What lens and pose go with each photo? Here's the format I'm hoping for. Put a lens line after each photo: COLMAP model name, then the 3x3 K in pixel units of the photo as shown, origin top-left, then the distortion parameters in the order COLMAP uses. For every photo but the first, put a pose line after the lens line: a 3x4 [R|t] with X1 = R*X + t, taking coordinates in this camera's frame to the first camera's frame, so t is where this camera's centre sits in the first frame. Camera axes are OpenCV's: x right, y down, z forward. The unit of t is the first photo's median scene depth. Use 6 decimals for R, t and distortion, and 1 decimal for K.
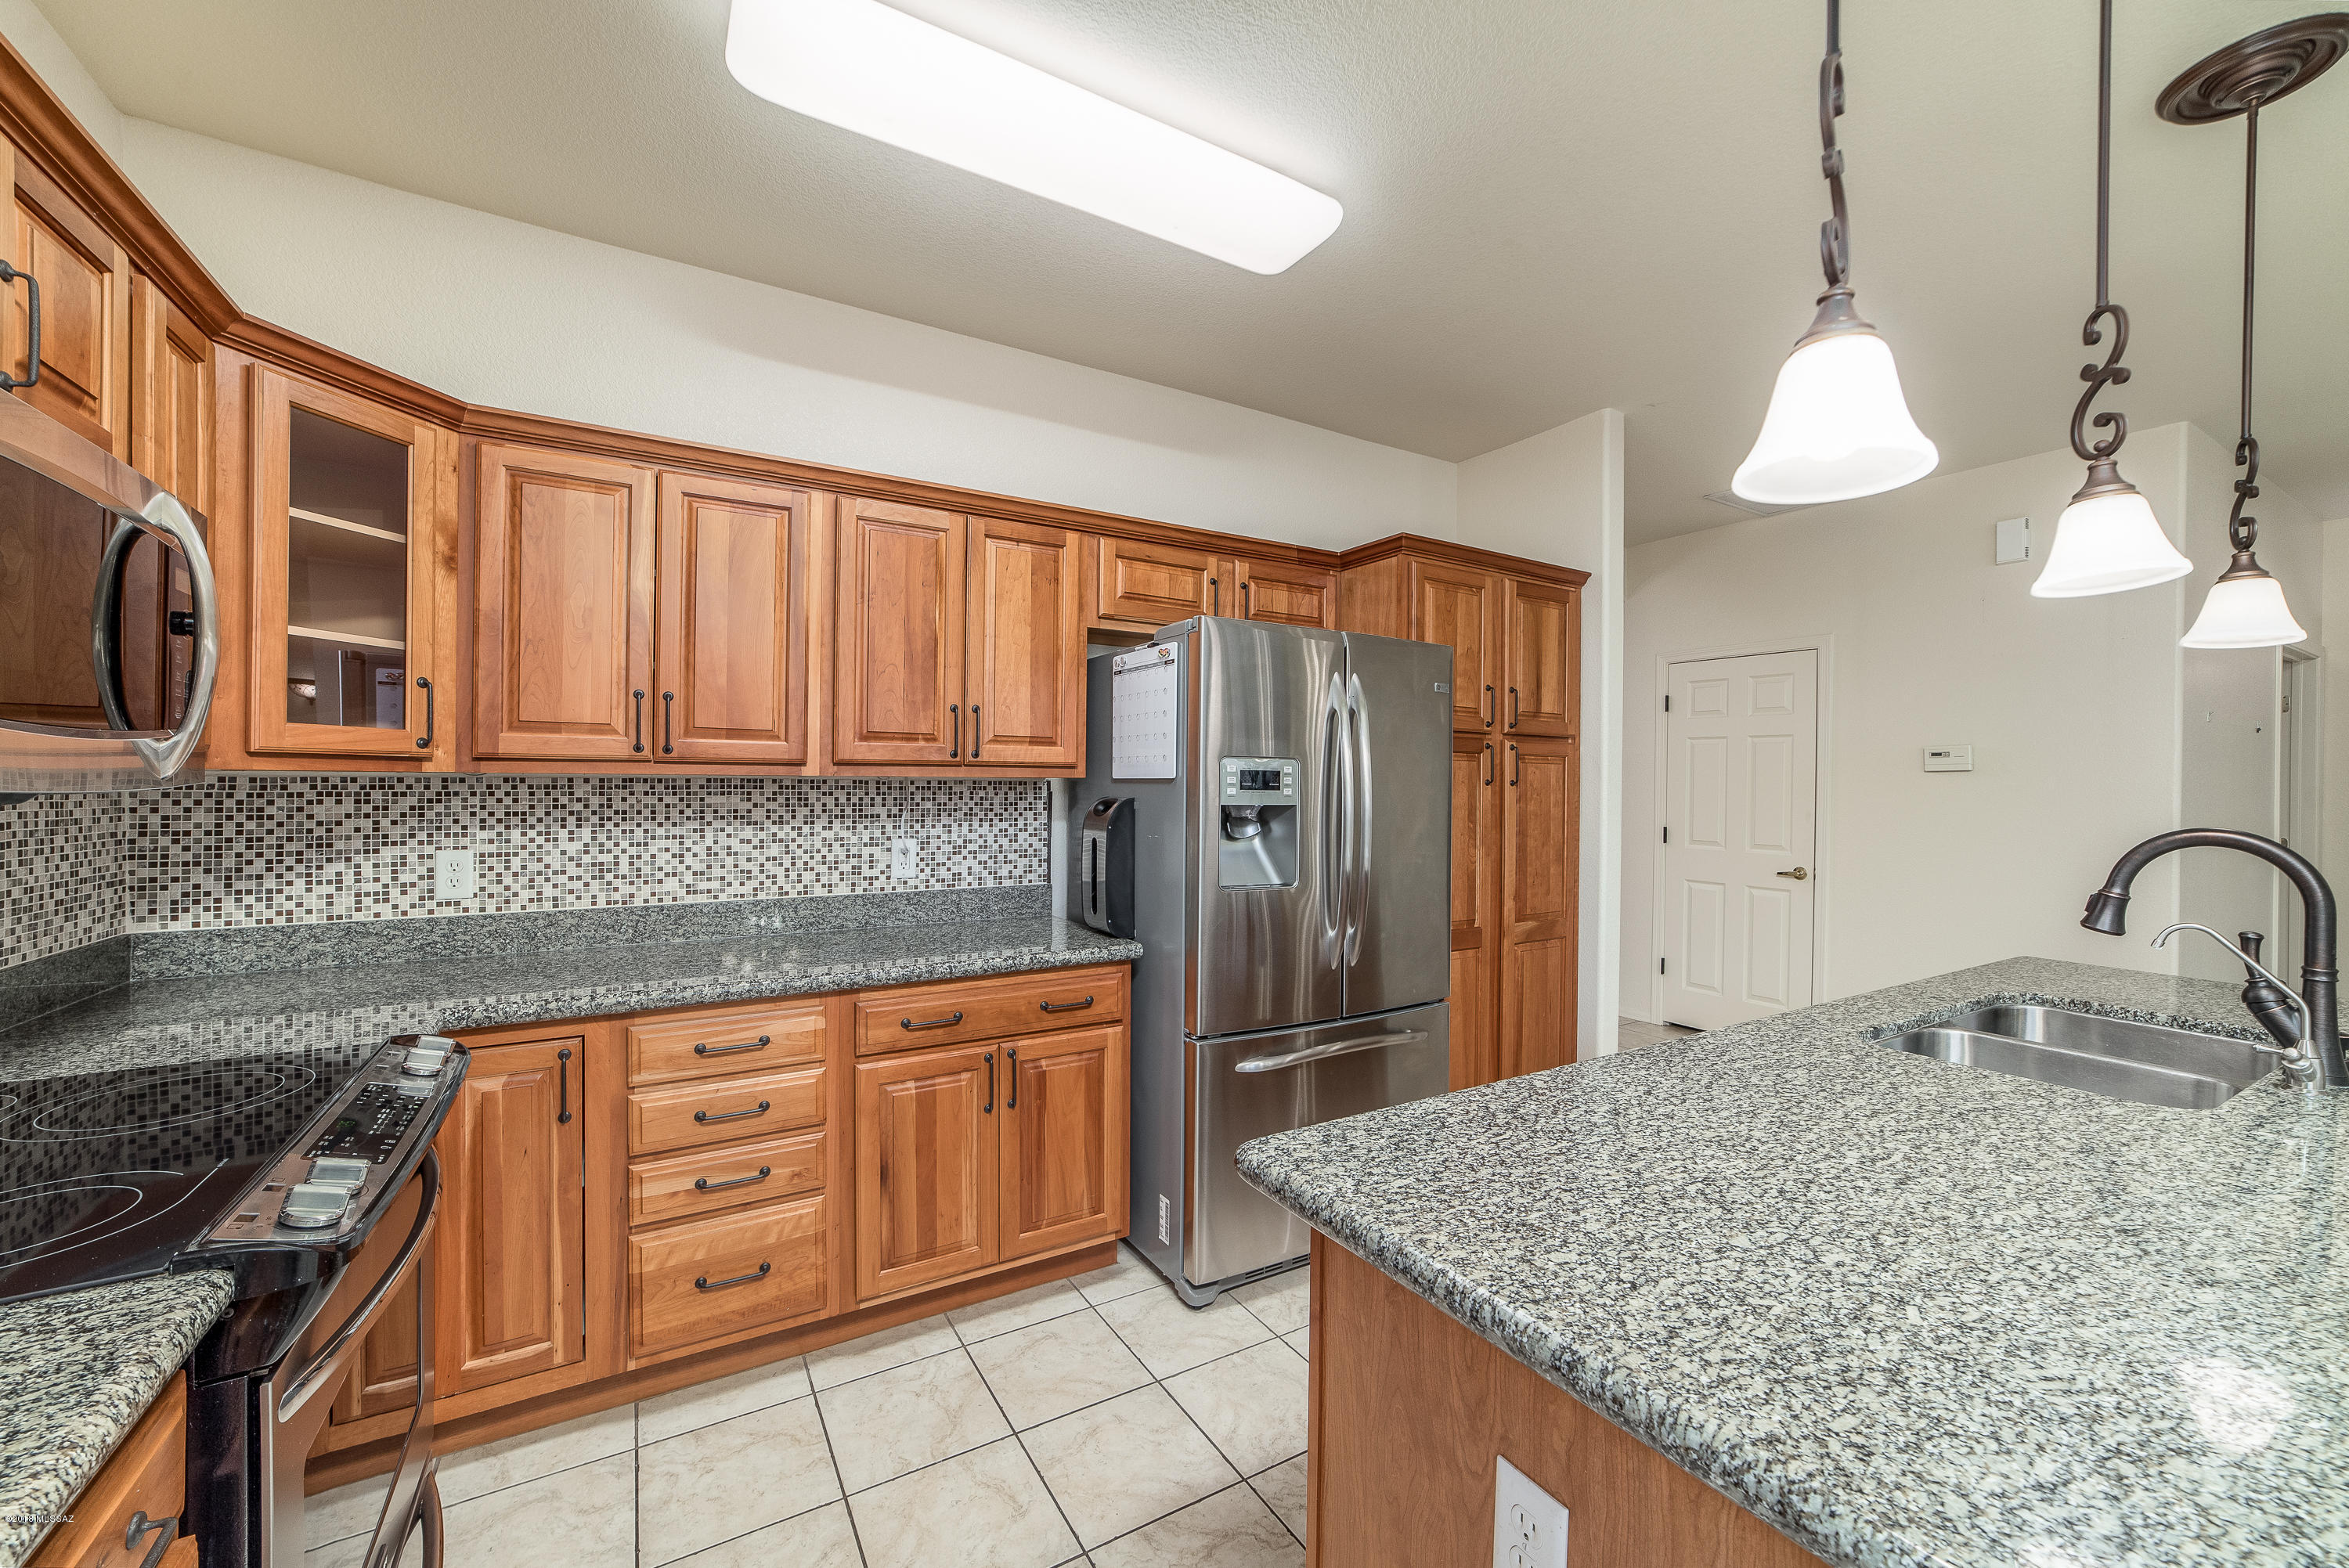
lens RADIAL K [[921.5, 0, 1170.9], [0, 921.5, 786.0], [0, 0, 1]] dist [-0.027981, 0.012306]
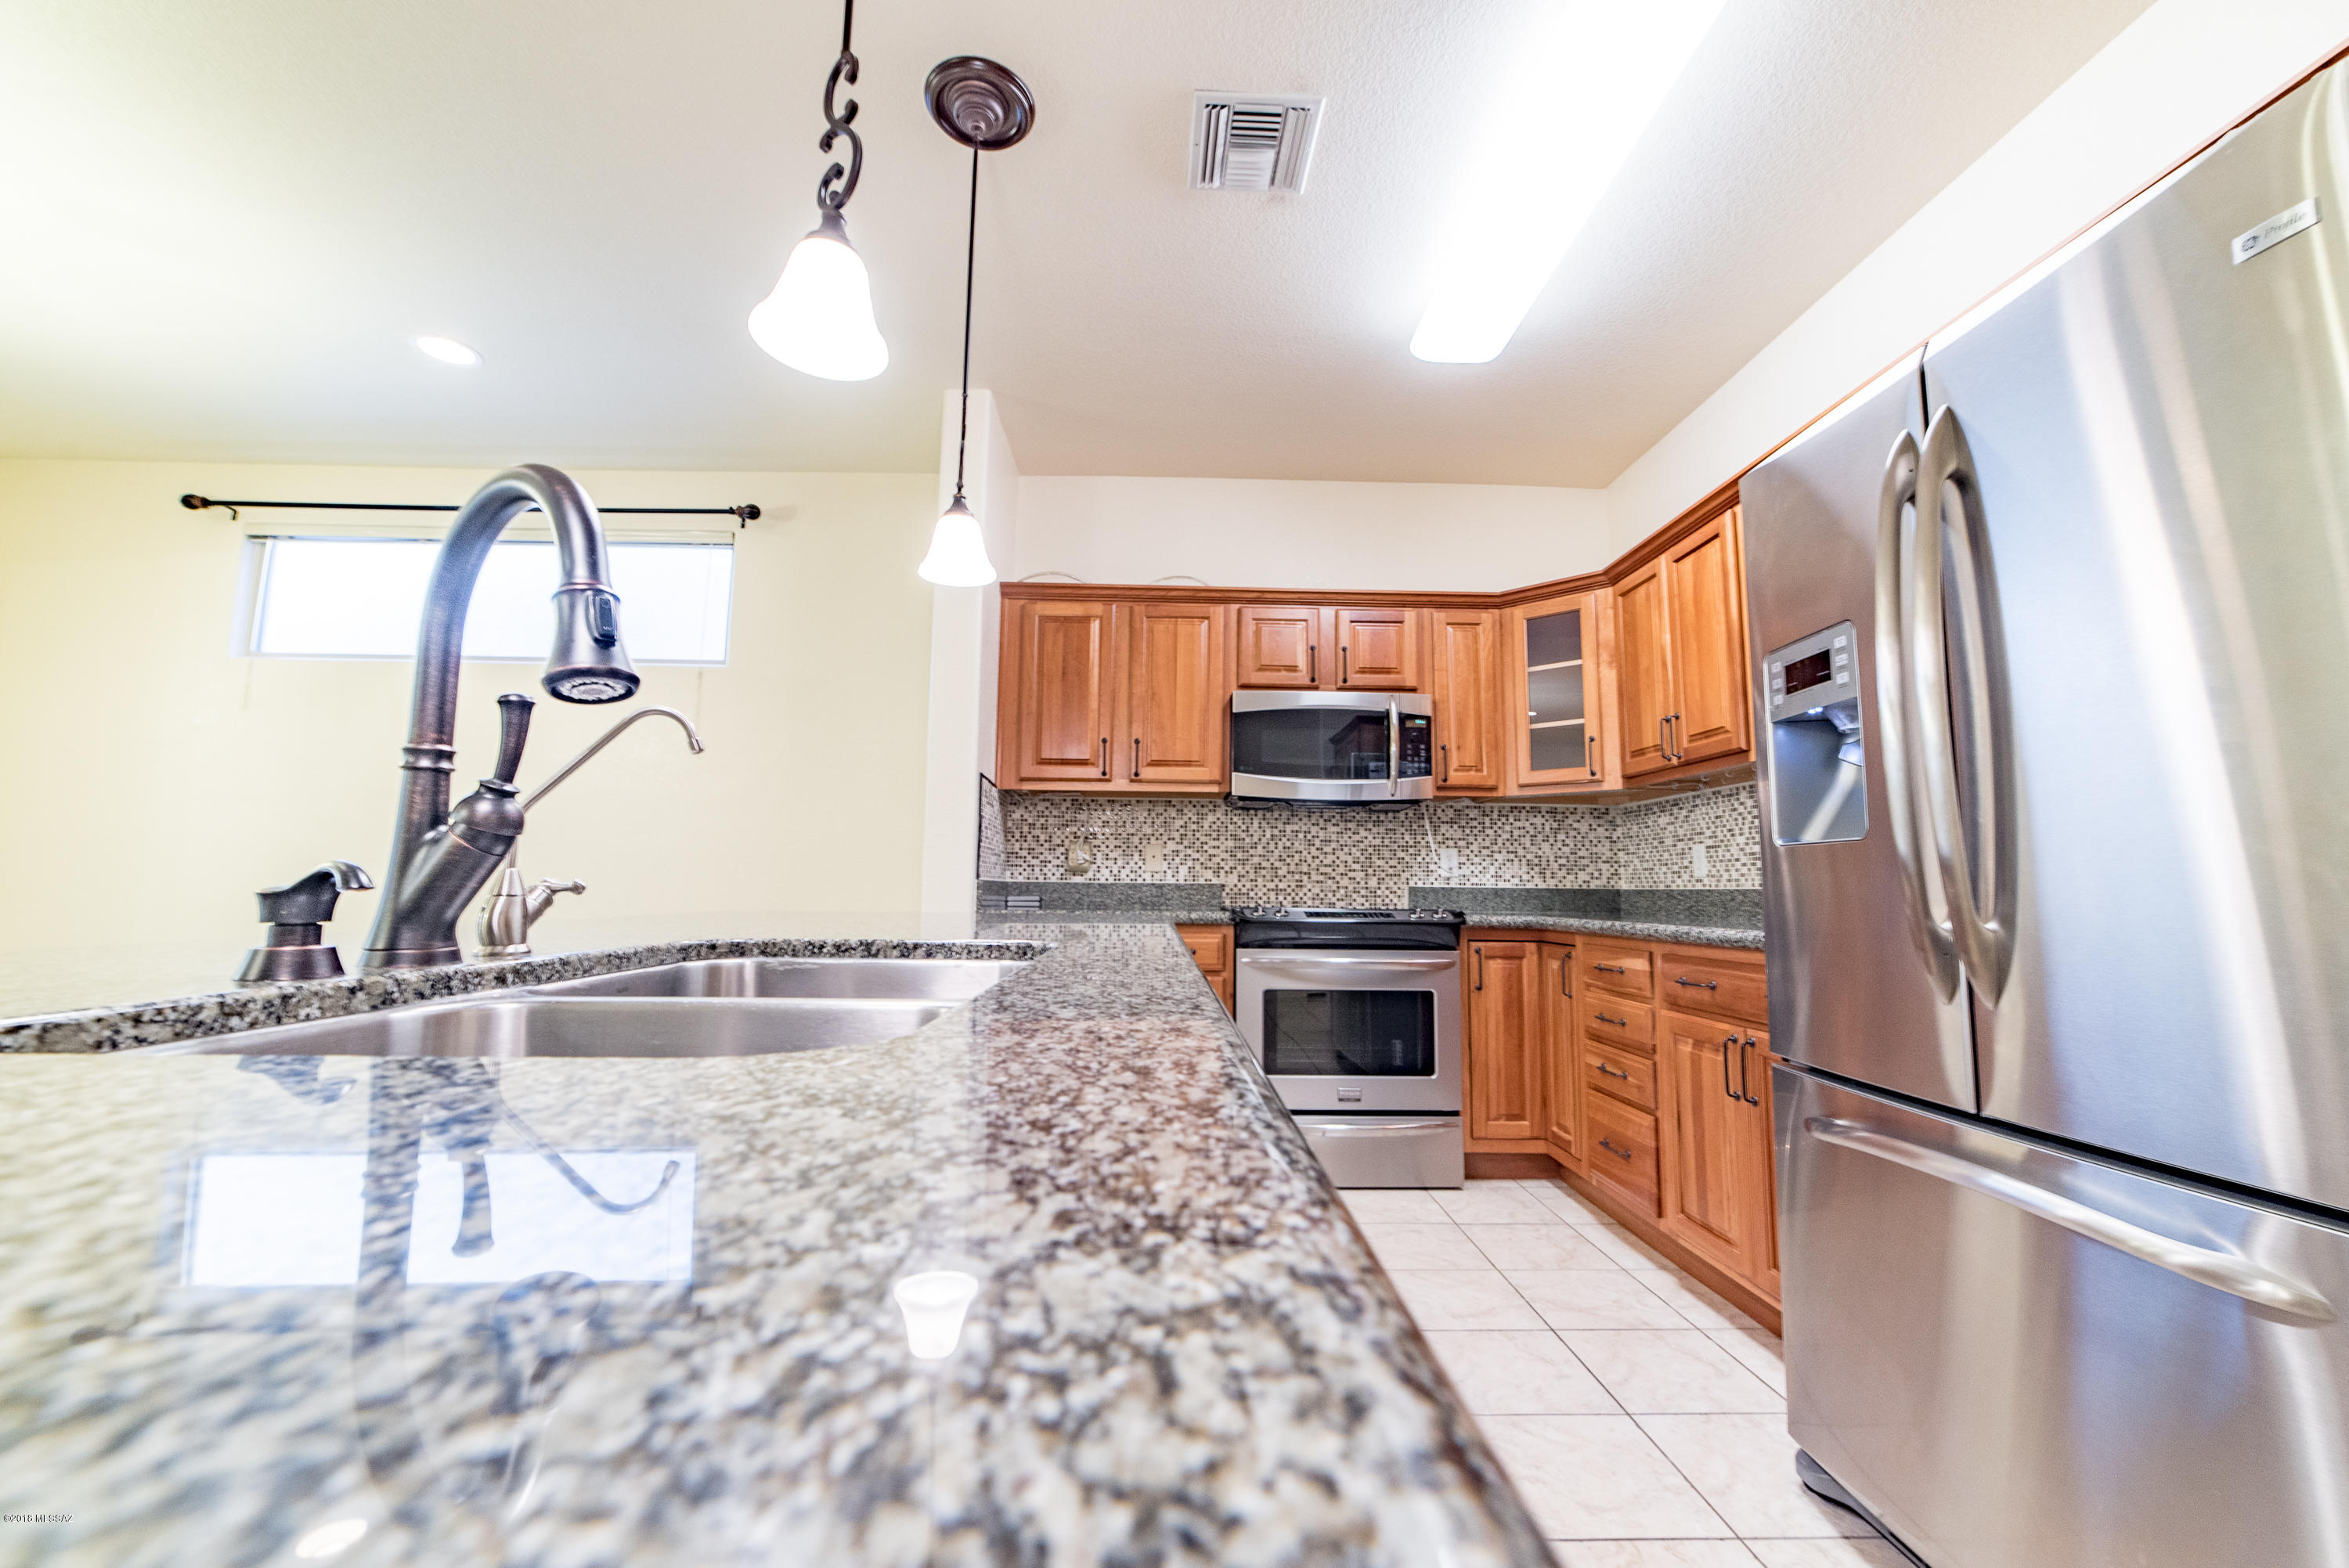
lens RADIAL K [[921.5, 0, 1170.9], [0, 921.5, 786.0], [0, 0, 1]] dist [-0.027981, 0.012306]
pose [[-0.491991, -0.110809, -0.863520, 0.925226], [-0.022074, 0.993136, -0.114865, 0.167699], [0.870320, -0.037451, -0.491060, 0.997917]]
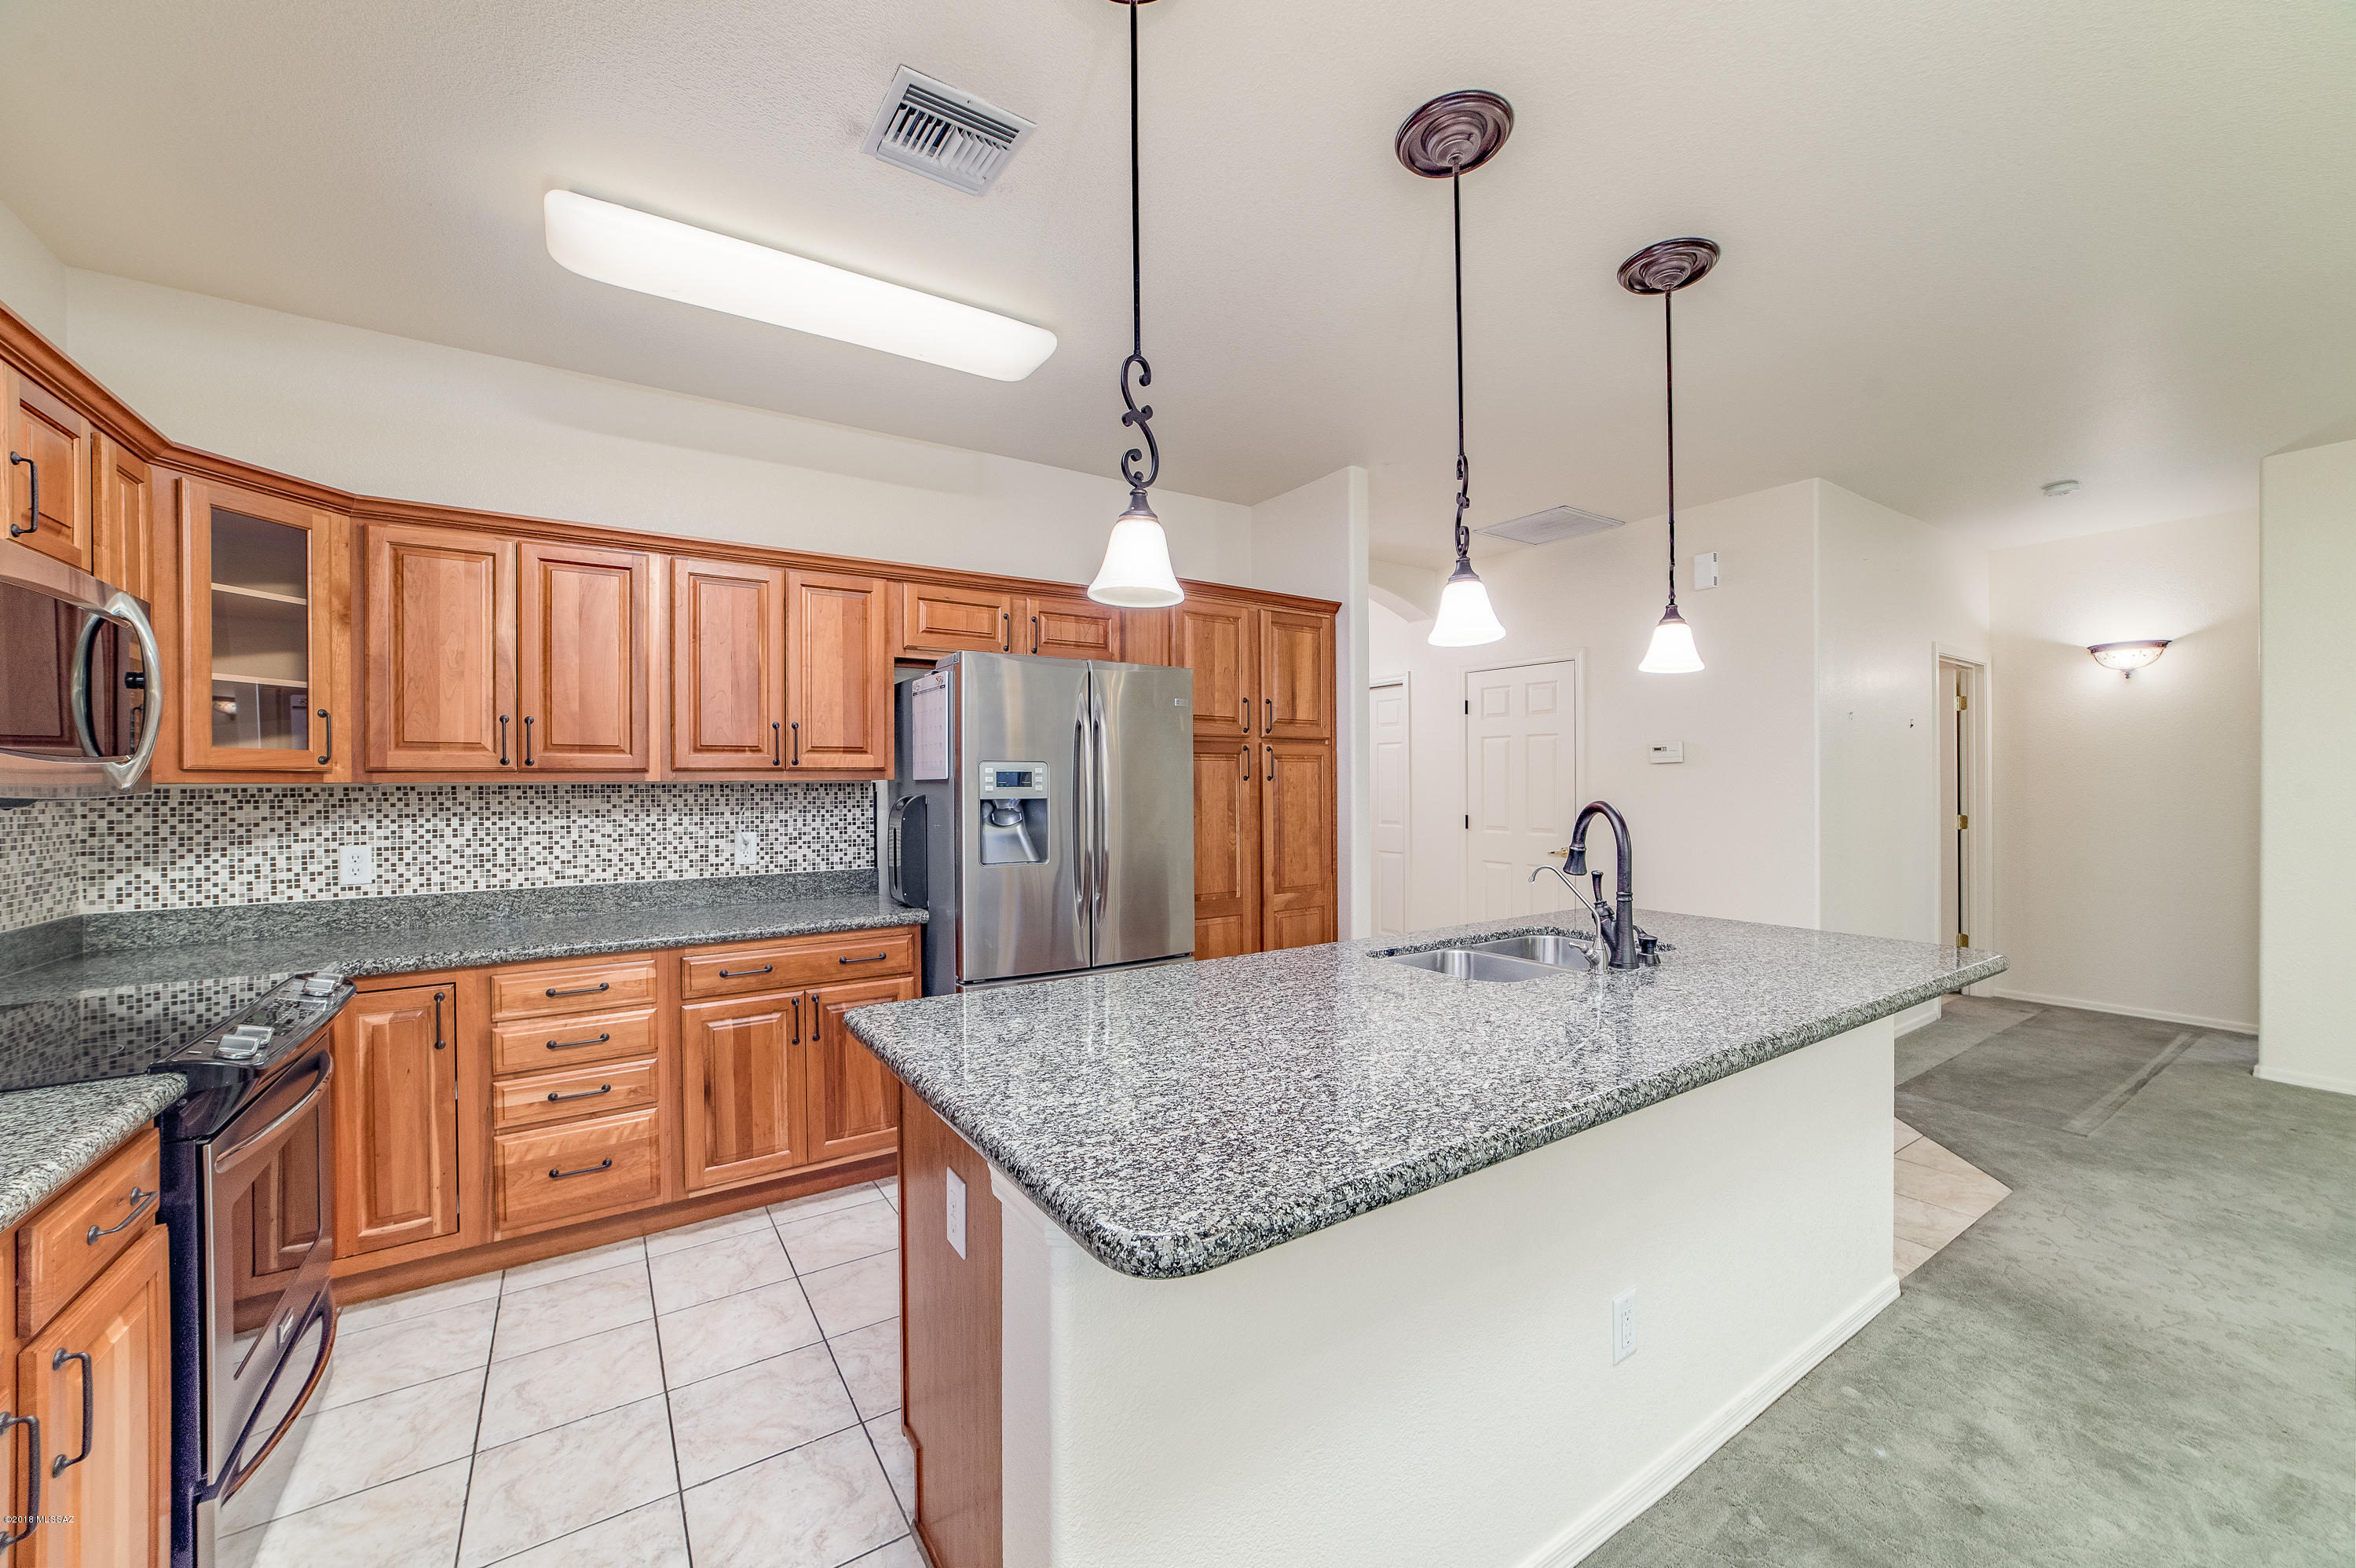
lens RADIAL K [[912.4, 0, 1170.1], [0, 912.4, 786.9], [0, 0, 1]] dist [-0.022851, 0.010587]
pose [[0.998855, -0.015780, 0.045167, 0.274954], [0.015780, 0.999875, 0.000354, 0.007725], [-0.045167, 0.000359, 0.998979, -0.286394]]
